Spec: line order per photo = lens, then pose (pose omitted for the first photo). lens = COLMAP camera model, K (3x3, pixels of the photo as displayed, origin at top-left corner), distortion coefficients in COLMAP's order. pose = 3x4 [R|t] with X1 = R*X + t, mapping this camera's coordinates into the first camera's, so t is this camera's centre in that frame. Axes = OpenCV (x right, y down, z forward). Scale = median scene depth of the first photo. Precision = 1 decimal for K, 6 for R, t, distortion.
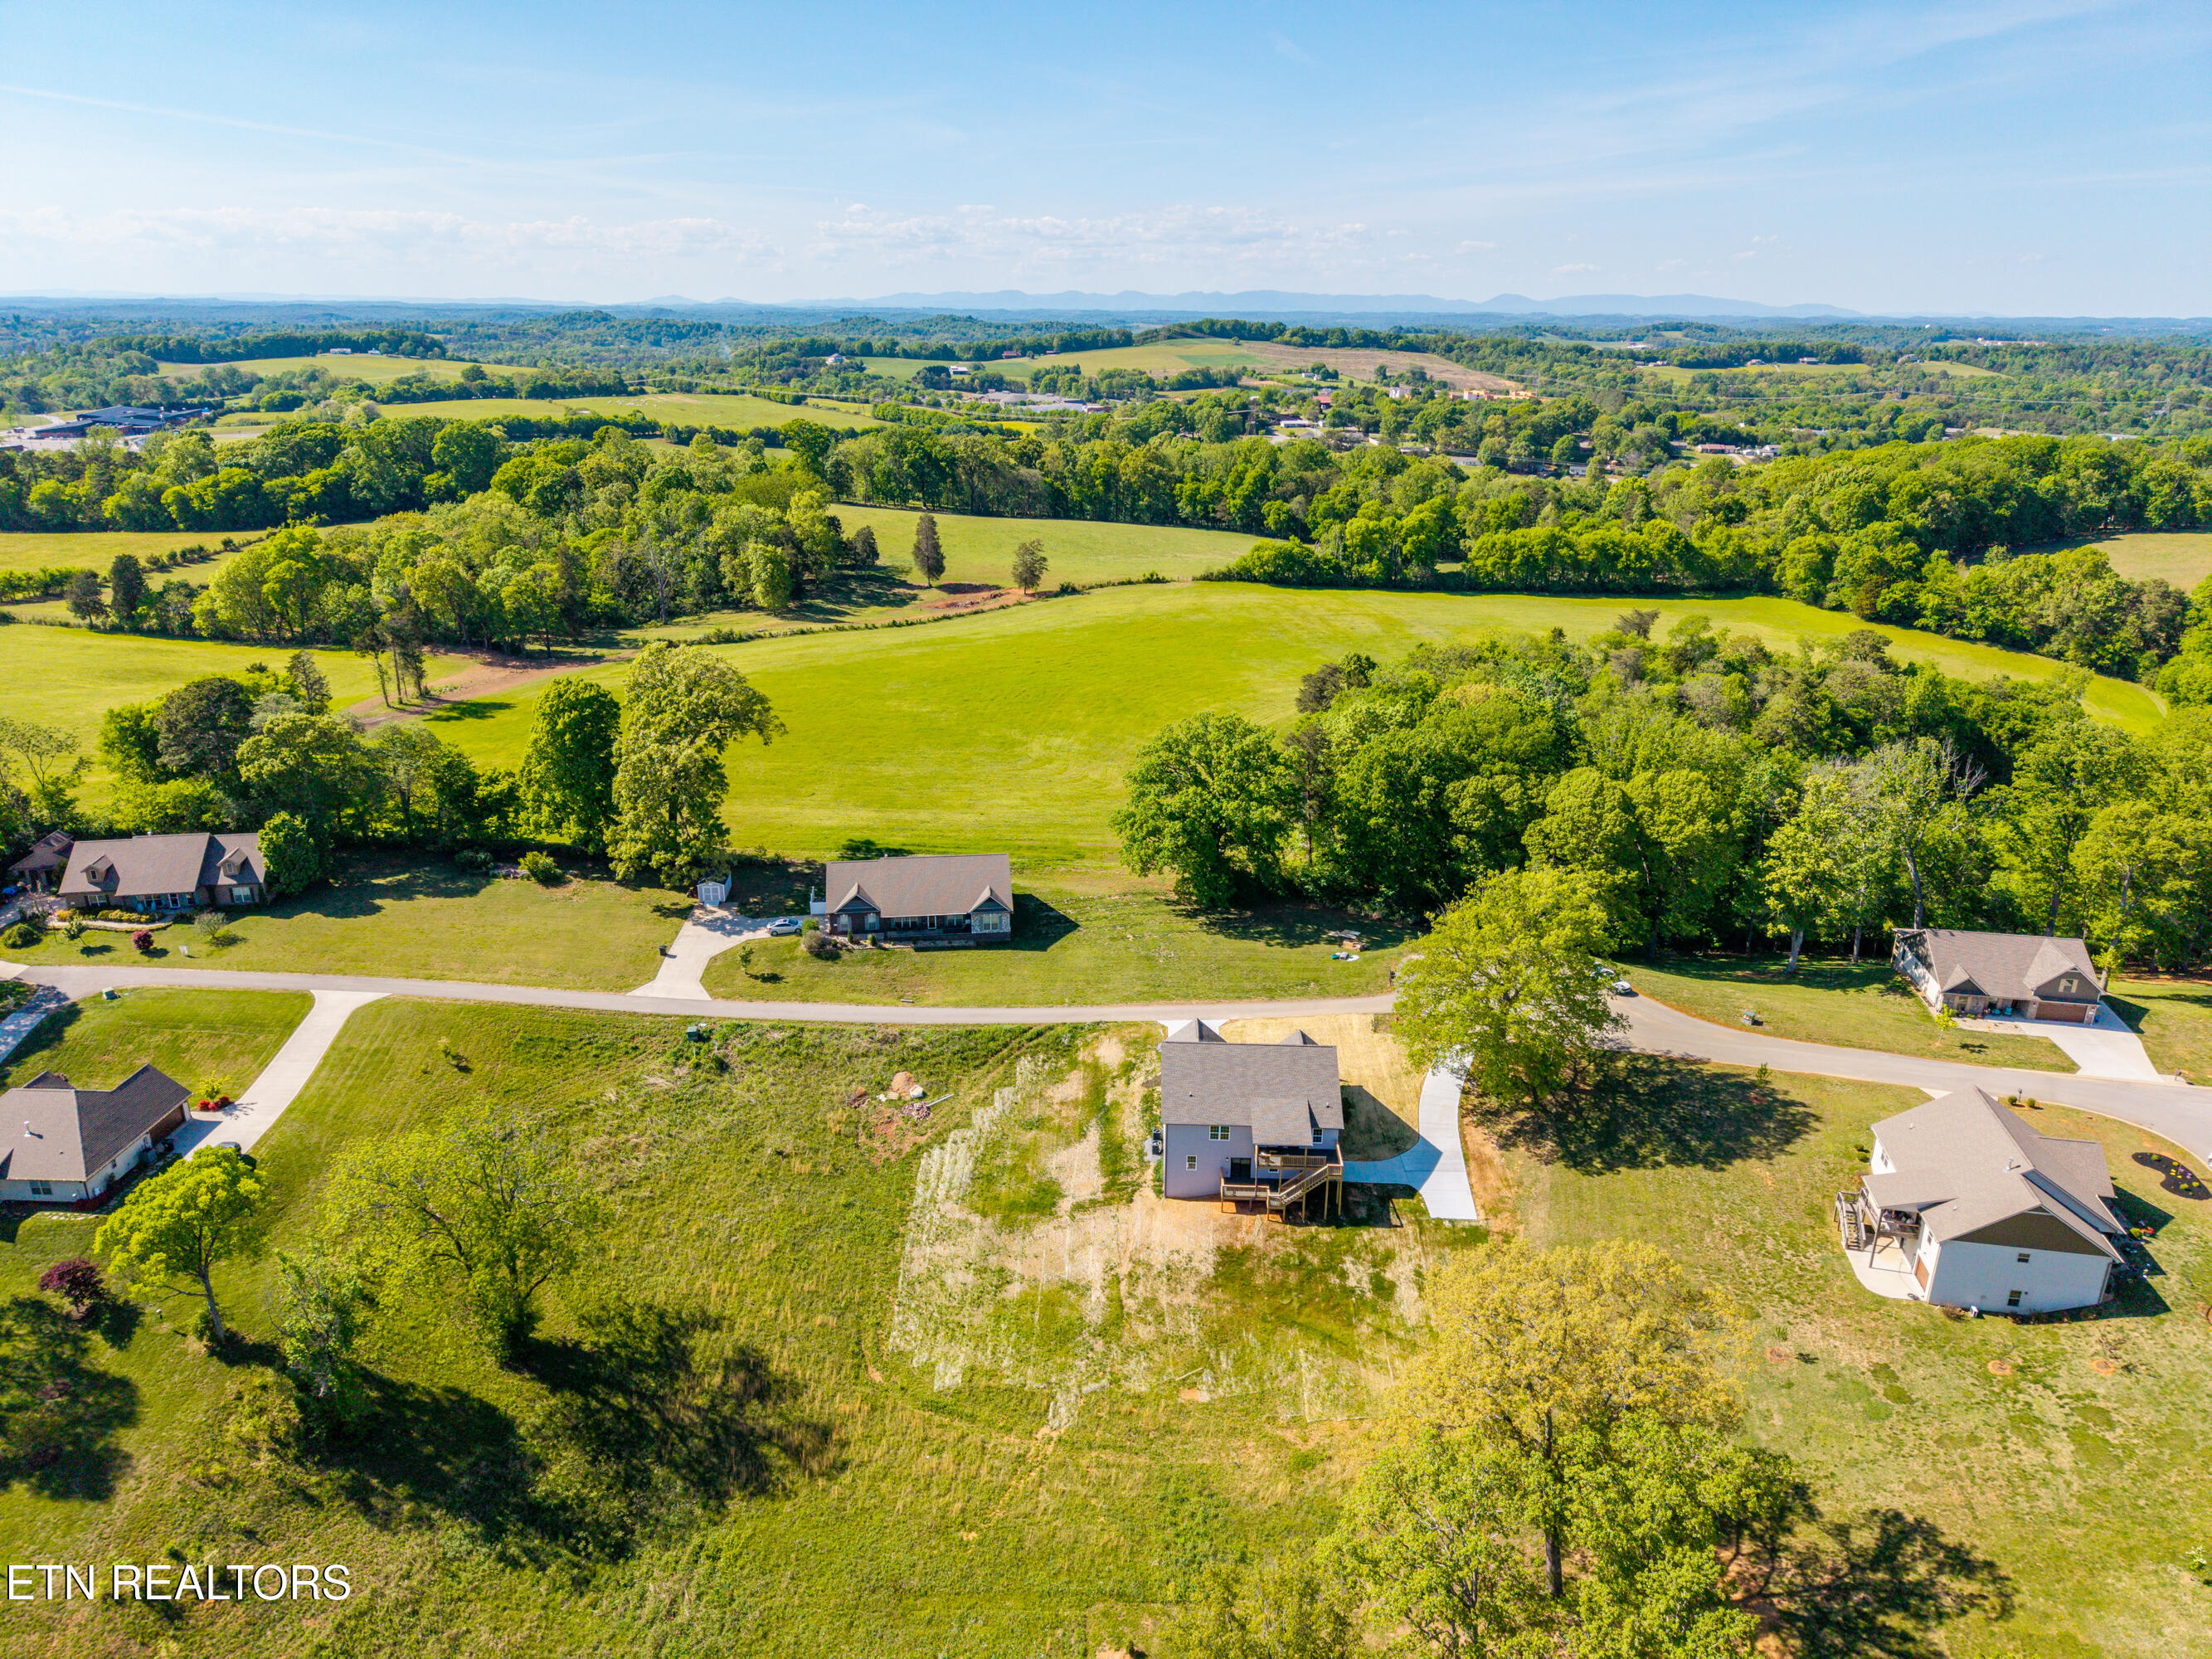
lens RADIAL K [[1468.1, 0, 1113.3], [0, 1468.1, 836.8], [0, 0, 1]] dist [0.051456, -0.061128]
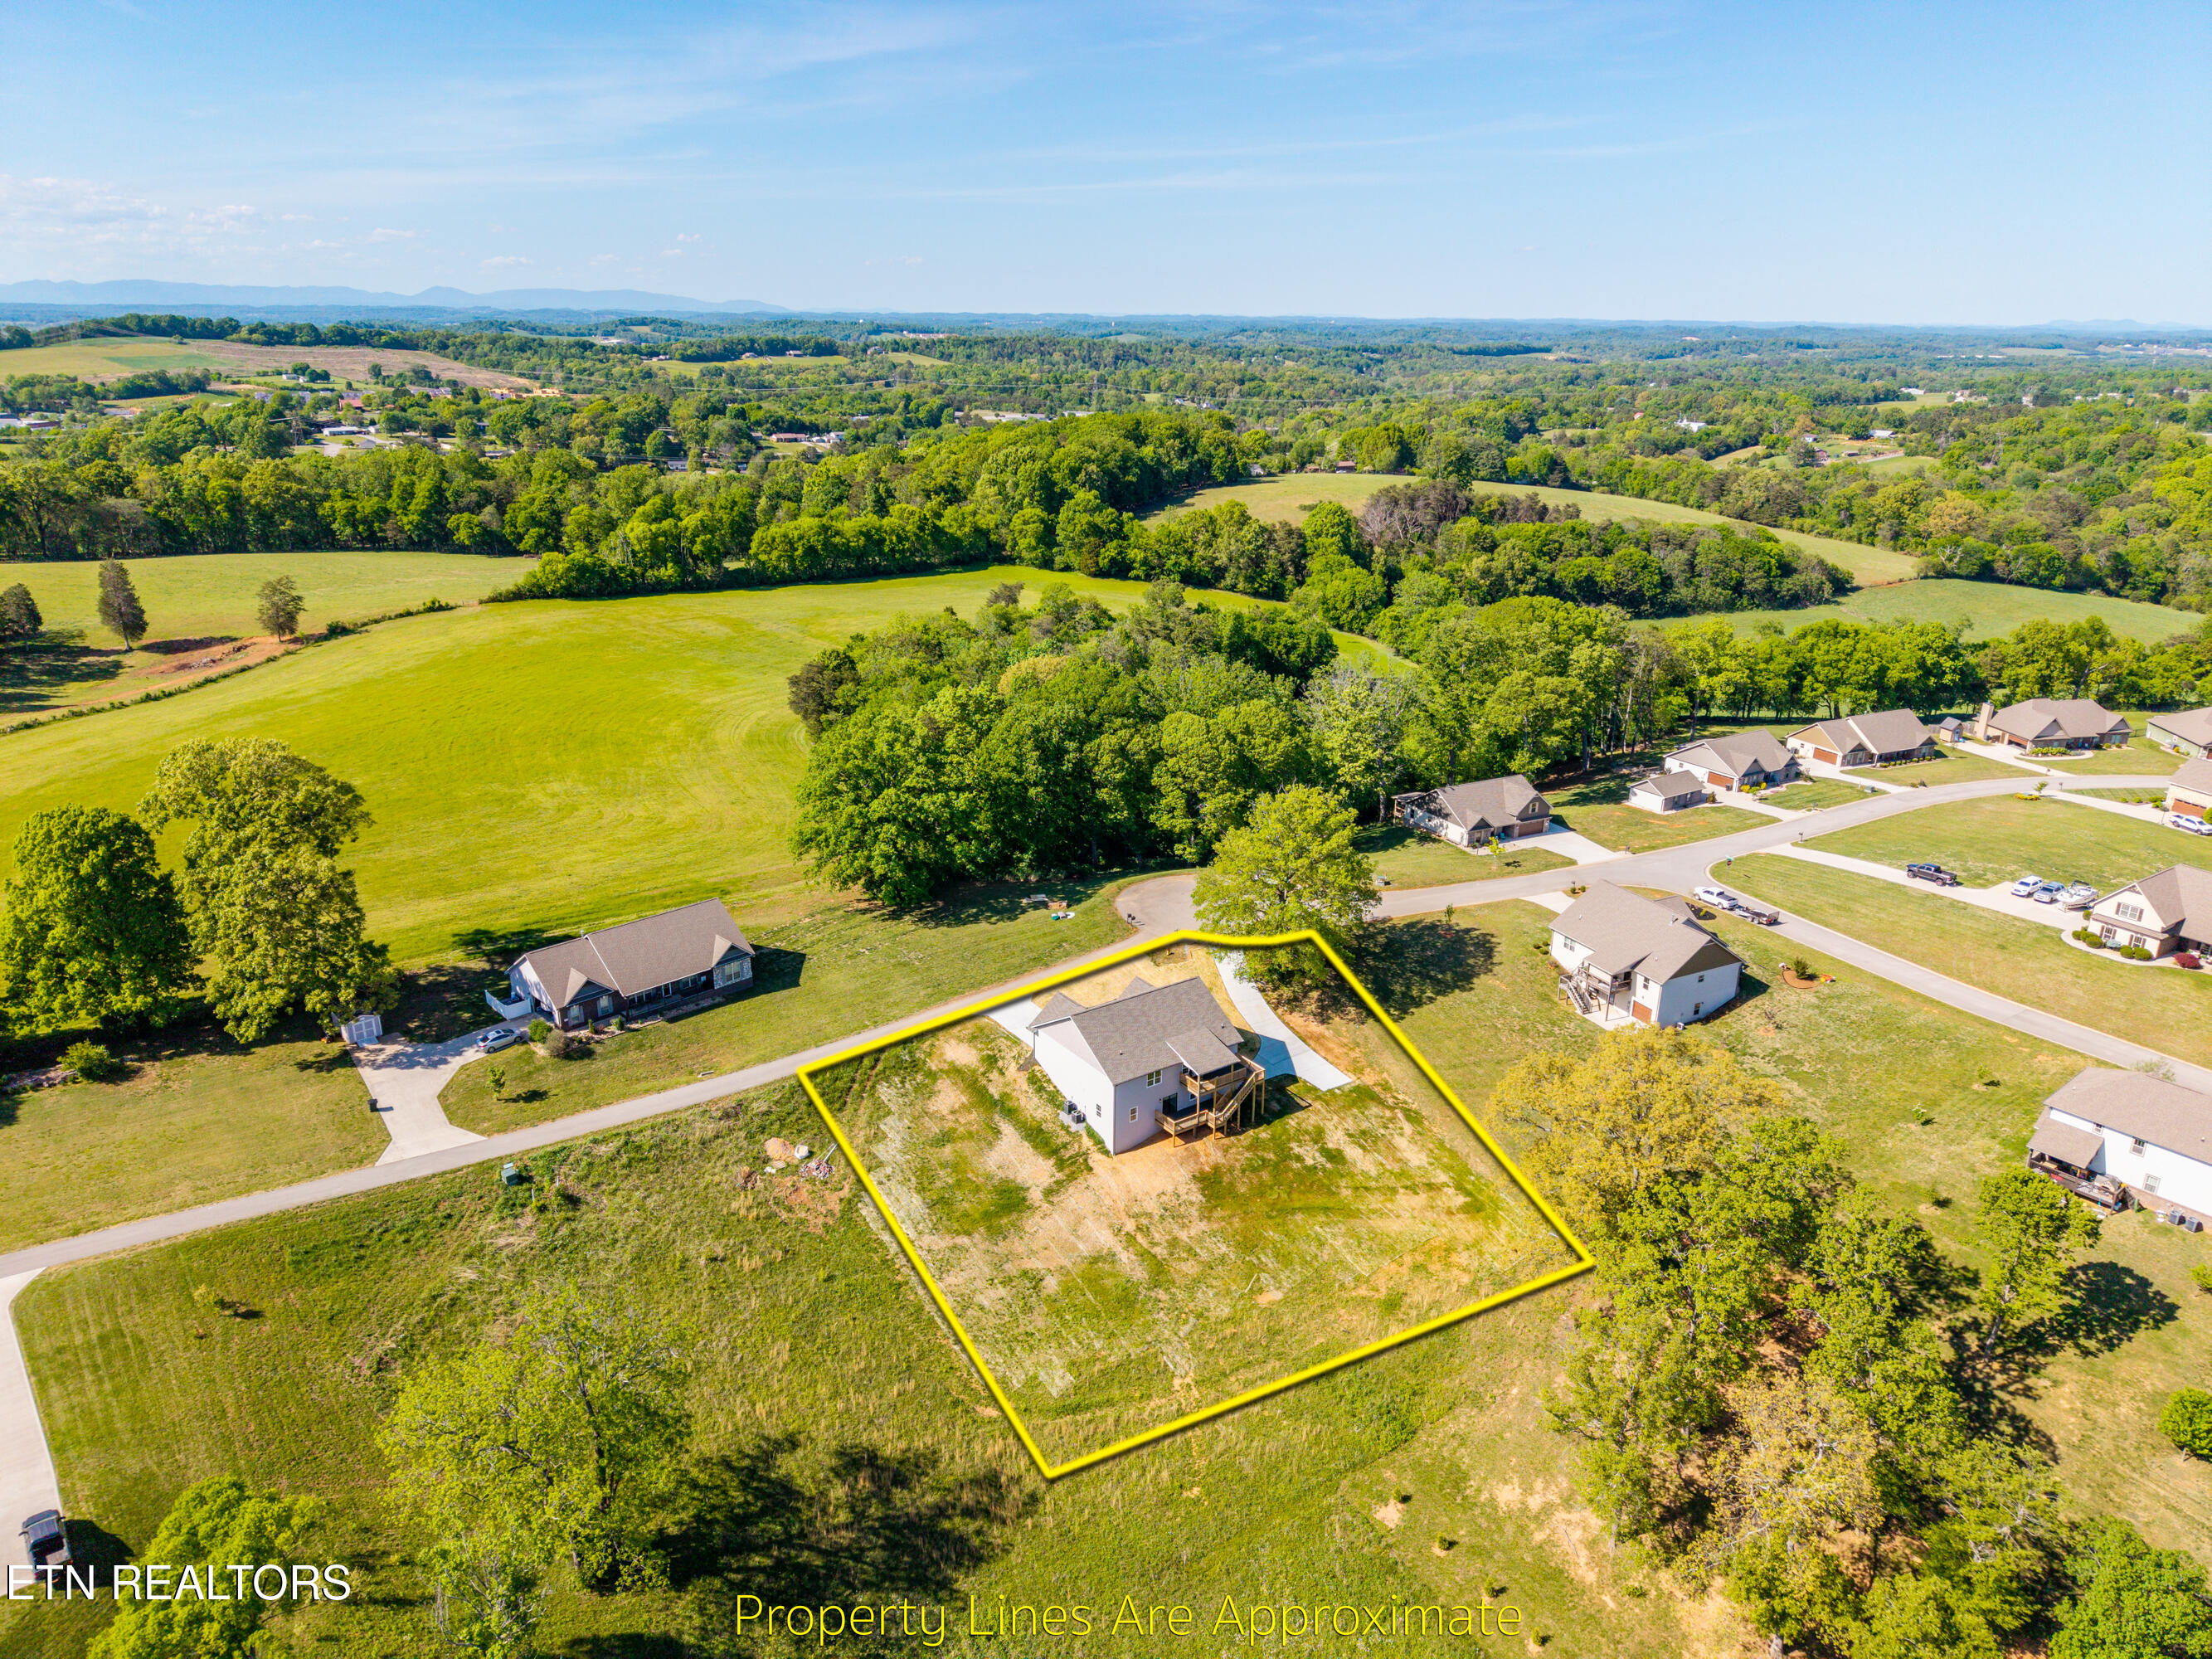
lens RADIAL K [[1468.1, 0, 1111.3], [0, 1468.1, 835.3], [0, 0, 1]] dist [0.051456, -0.061128]
pose [[0.797278, -0.202503, 0.568630, -0.395946], [0.201139, 0.977334, 0.066035, -0.038364], [-0.569114, 0.061725, 0.819939, 0.090061]]
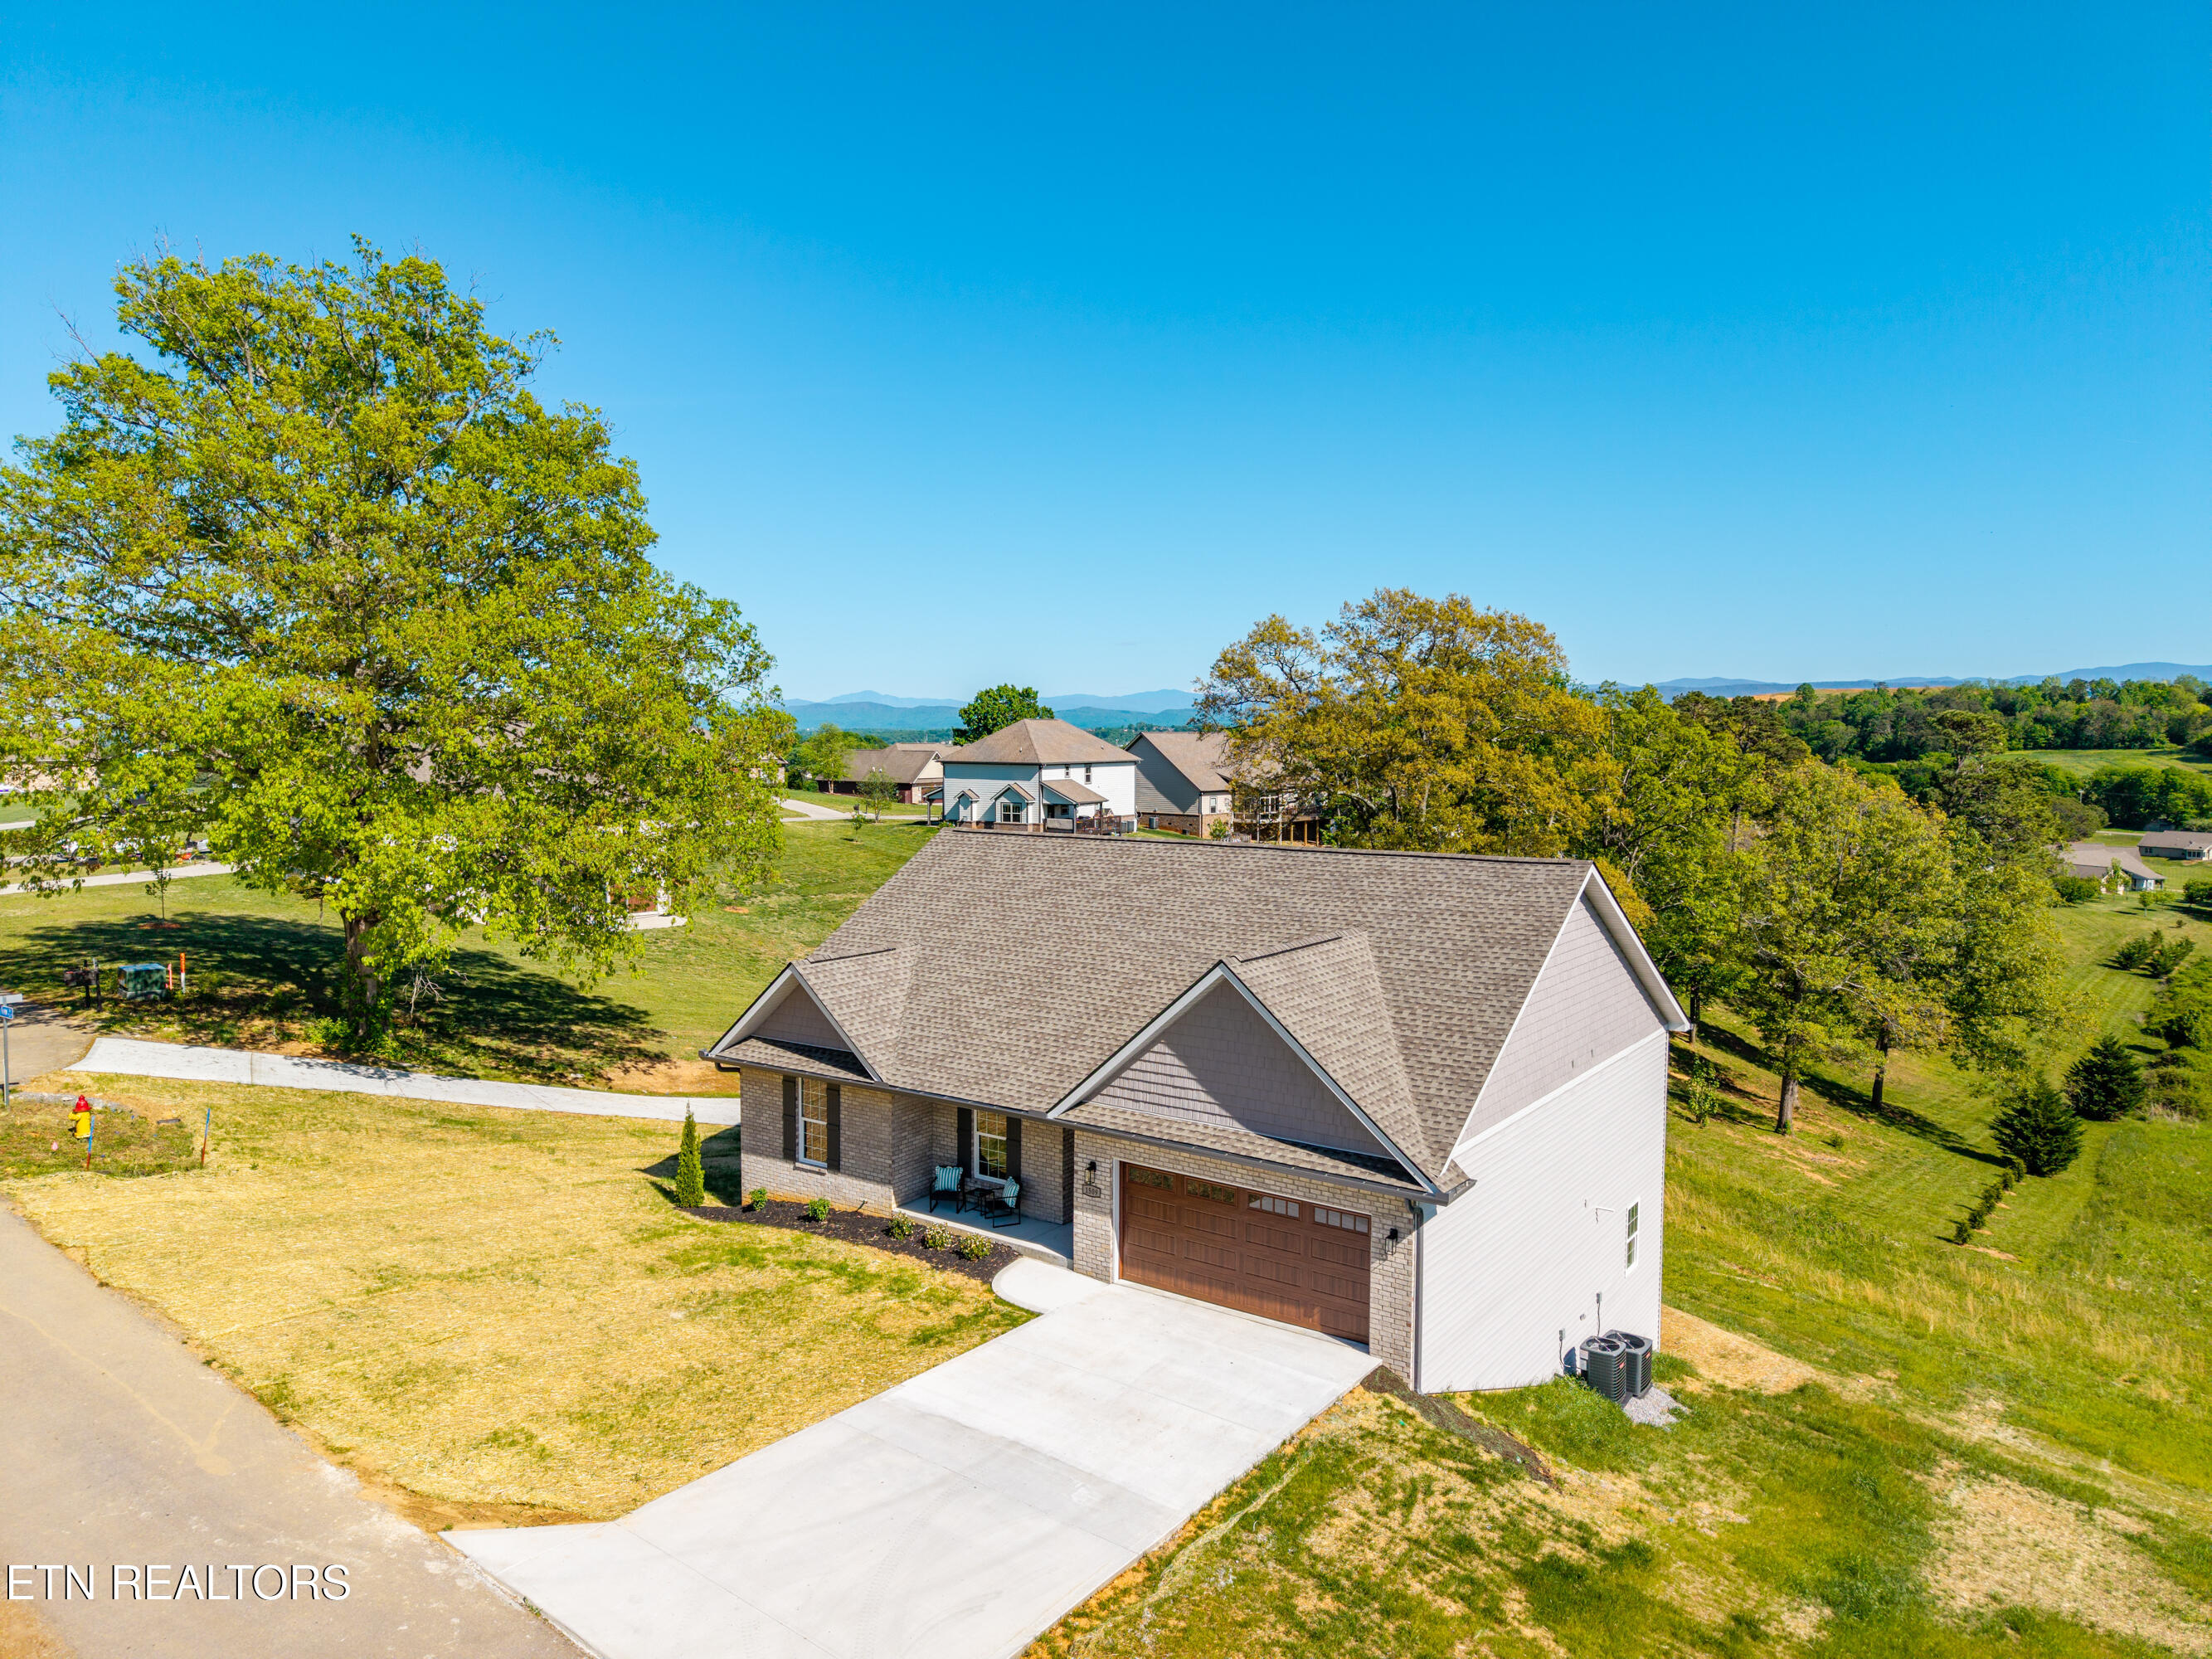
lens RADIAL K [[1468.1, 0, 1110.4], [0, 1468.1, 838.2], [0, 0, 1]] dist [0.051456, -0.061128]
pose [[-0.829603, -0.050739, 0.556044, -0.018775], [0.181141, 0.917542, 0.353984, 0.041718], [-0.528154, 0.394389, -0.752004, 0.915624]]
